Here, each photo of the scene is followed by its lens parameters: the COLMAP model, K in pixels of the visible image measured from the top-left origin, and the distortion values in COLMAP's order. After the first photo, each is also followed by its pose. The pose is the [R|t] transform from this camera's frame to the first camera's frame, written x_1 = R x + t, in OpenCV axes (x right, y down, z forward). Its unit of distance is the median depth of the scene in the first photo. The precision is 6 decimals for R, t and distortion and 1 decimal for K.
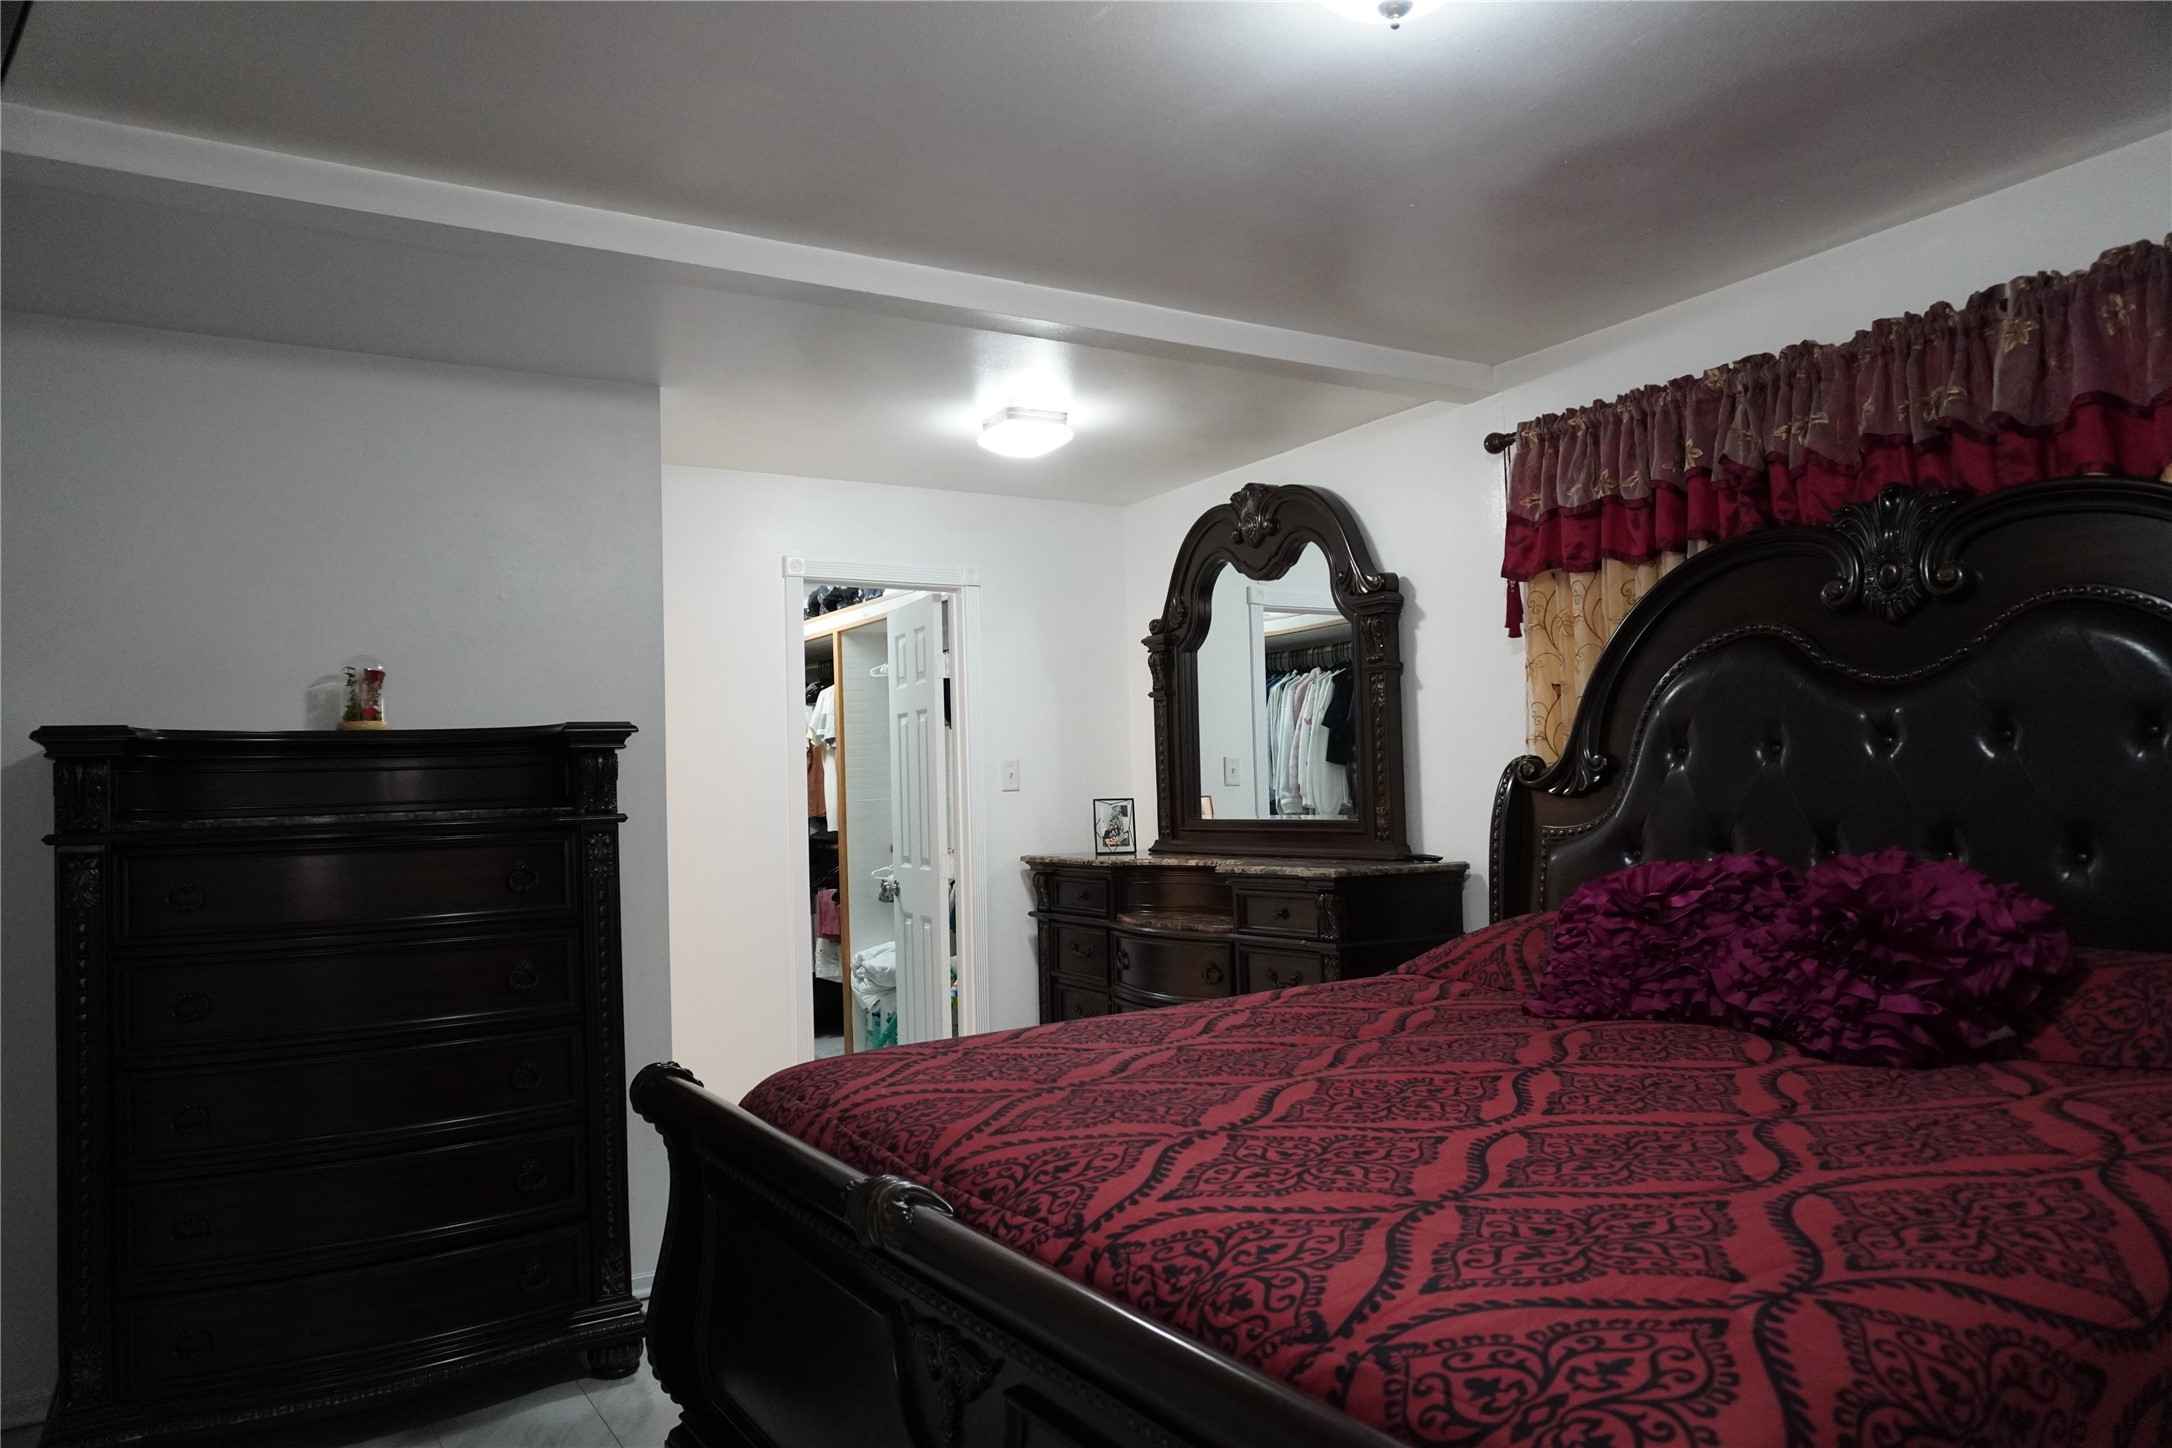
lens RADIAL K [[1452.8, 0, 1086.3], [0, 1452.8, 733.6], [0, 0, 1]] dist [-0.048626, 0.039758]
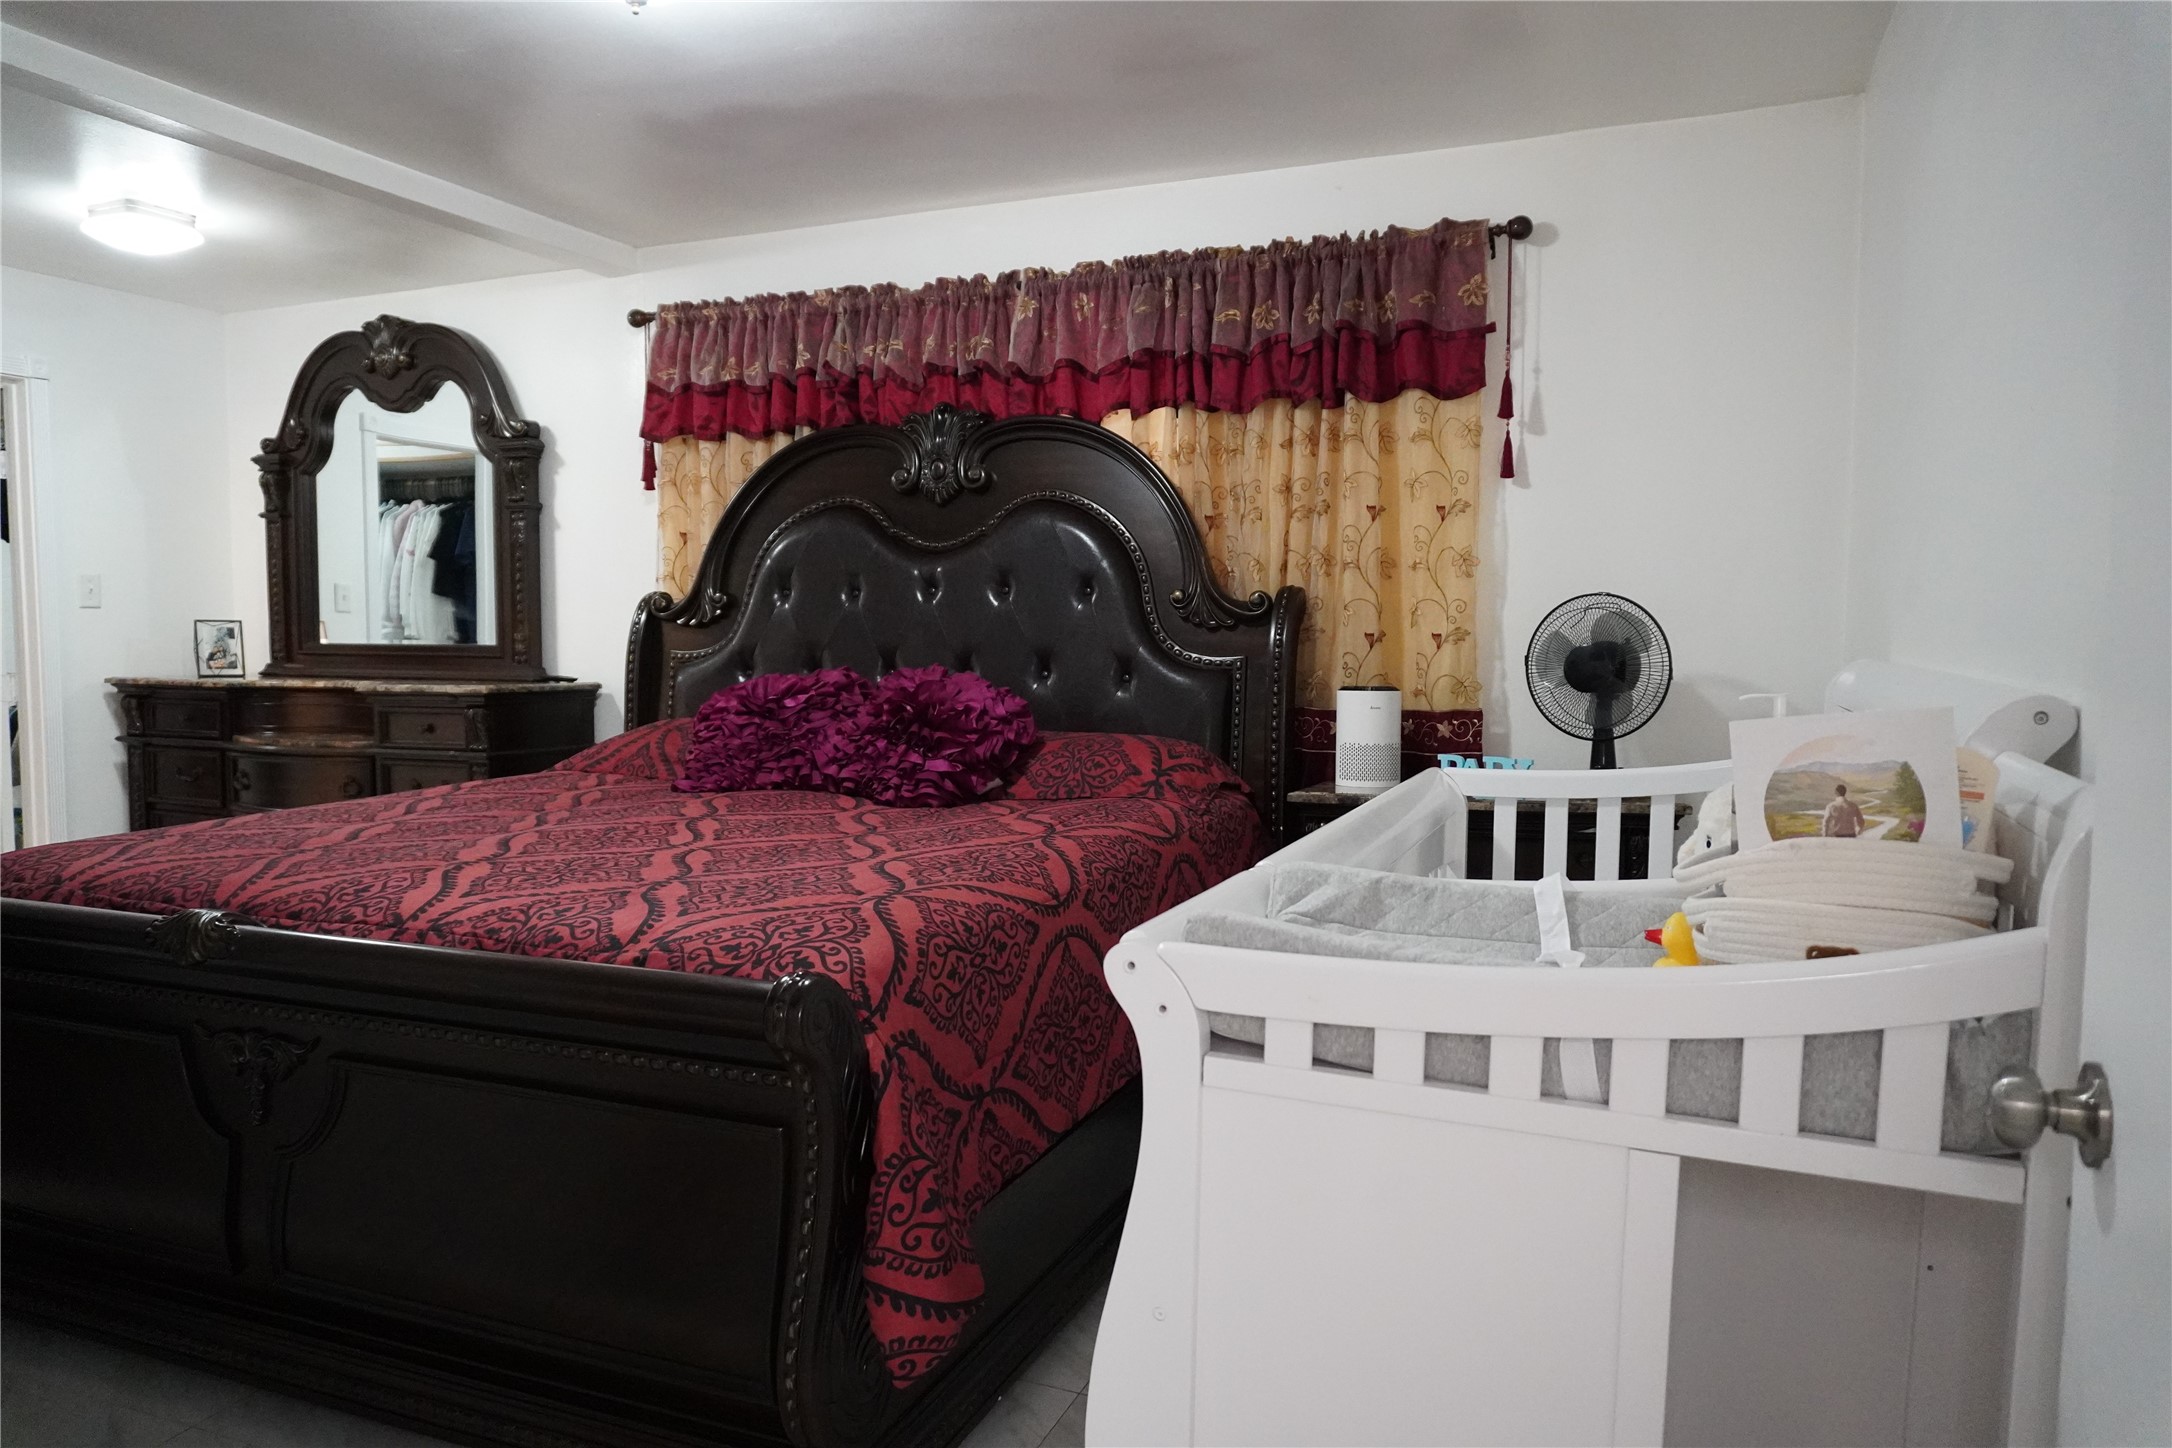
lens RADIAL K [[1452.8, 0, 1086.3], [0, 1452.8, 733.6], [0, 0, 1]] dist [-0.048626, 0.039758]
pose [[0.807187, -0.009023, 0.590227, -0.127594], [-0.052059, 0.994899, 0.086405, 0.011491], [-0.587996, -0.100472, 0.802599, -0.191838]]
